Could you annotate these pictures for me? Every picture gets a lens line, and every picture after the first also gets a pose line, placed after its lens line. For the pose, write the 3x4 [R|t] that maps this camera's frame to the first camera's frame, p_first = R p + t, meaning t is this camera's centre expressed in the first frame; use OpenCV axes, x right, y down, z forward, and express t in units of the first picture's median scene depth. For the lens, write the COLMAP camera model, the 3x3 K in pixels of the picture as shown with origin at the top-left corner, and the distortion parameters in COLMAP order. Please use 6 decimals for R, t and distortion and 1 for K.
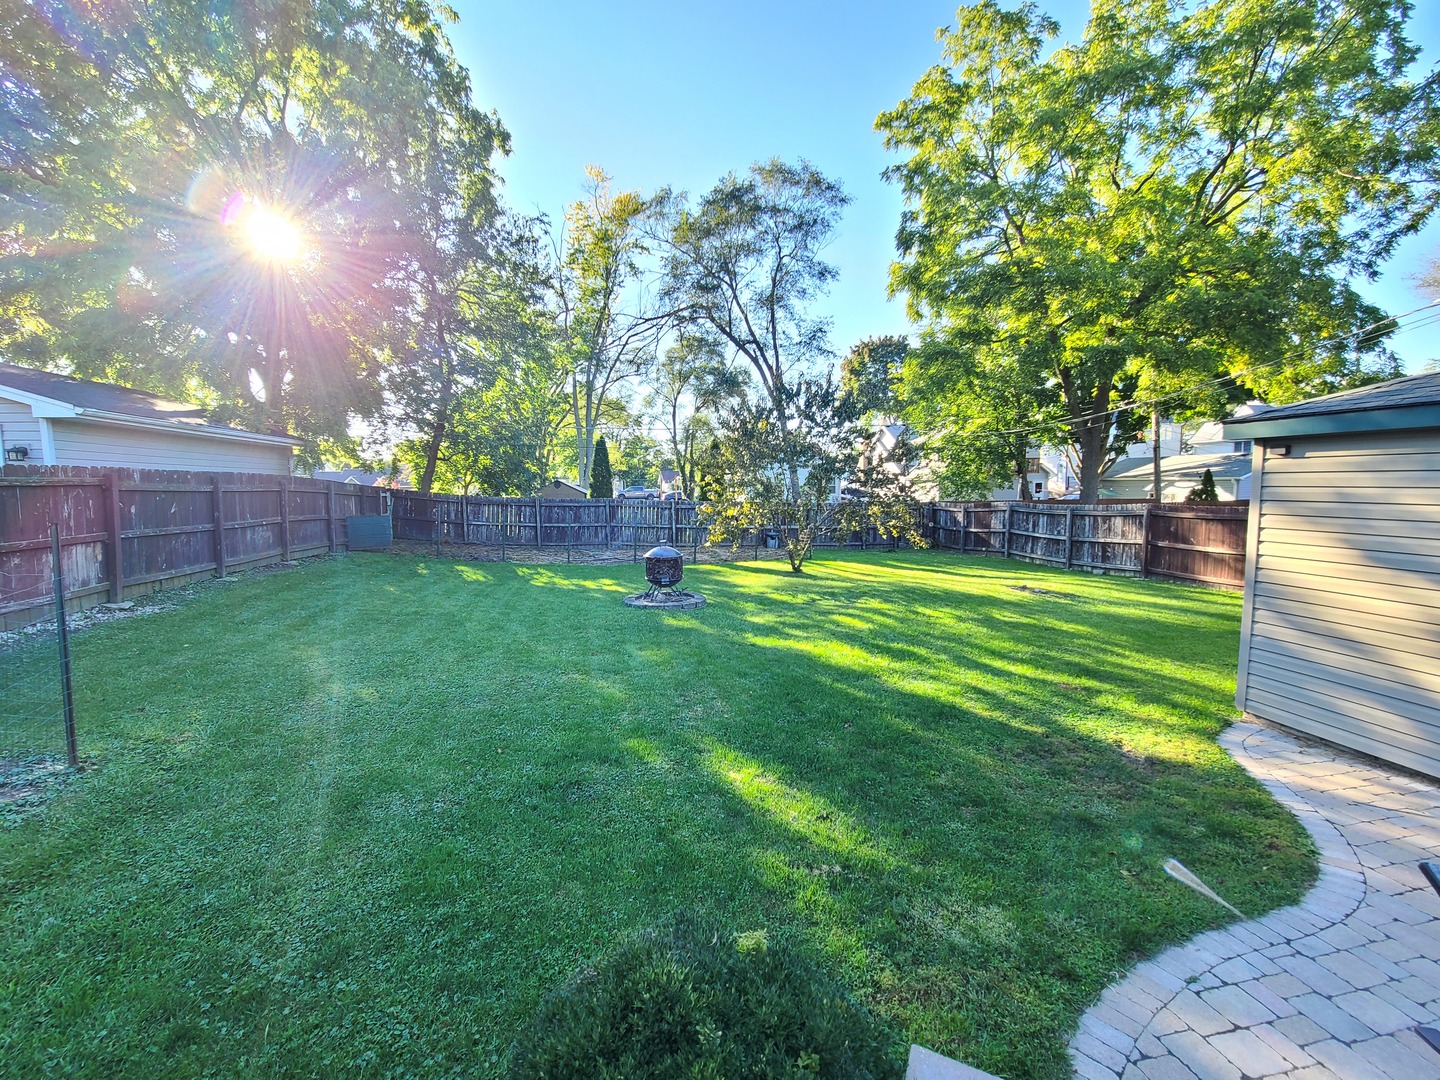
lens RADIAL K [[591.3, 0, 703.7], [0, 591.3, 536.6], [0, 0, 1]] dist [-0.003514, 0.000505]
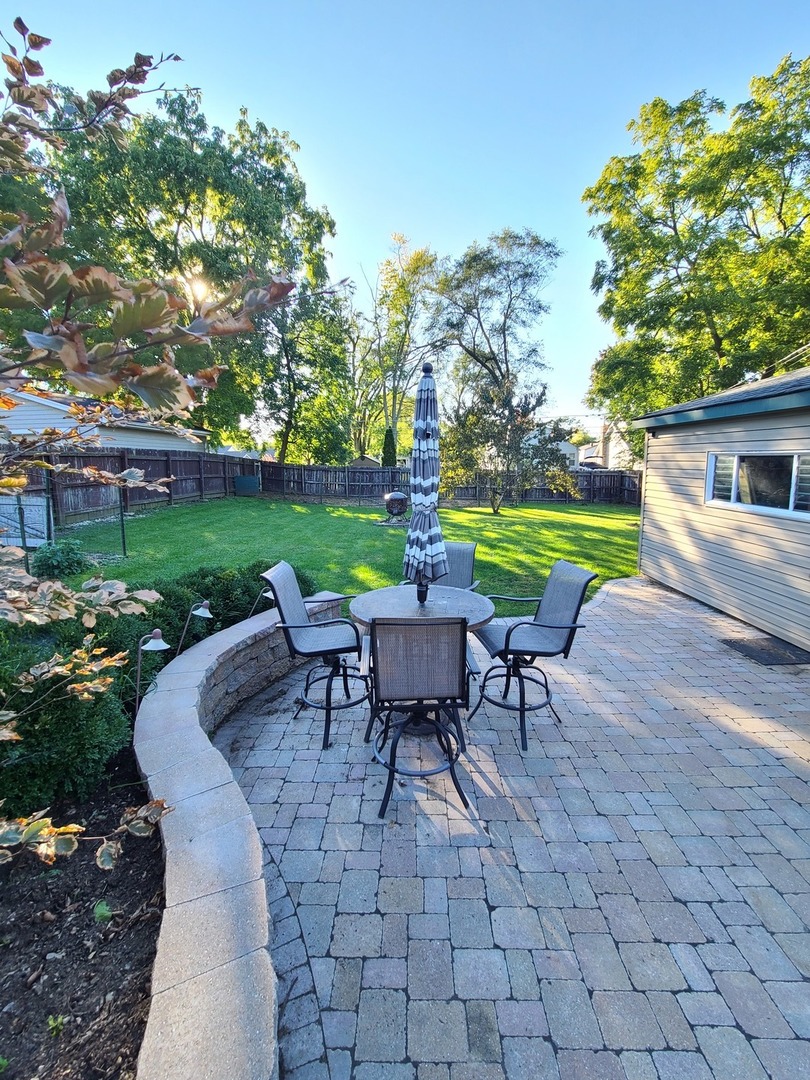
lens RADIAL K [[443.5, 0, 412.4], [0, 443.5, 526.4], [0, 0, 1]] dist [-0.003514, 0.000505]
pose [[0.982251, 0.027002, -0.185618, 0.116001], [-0.015675, 0.997939, 0.062223, 0.018285], [0.186915, -0.058209, 0.980650, -0.141462]]
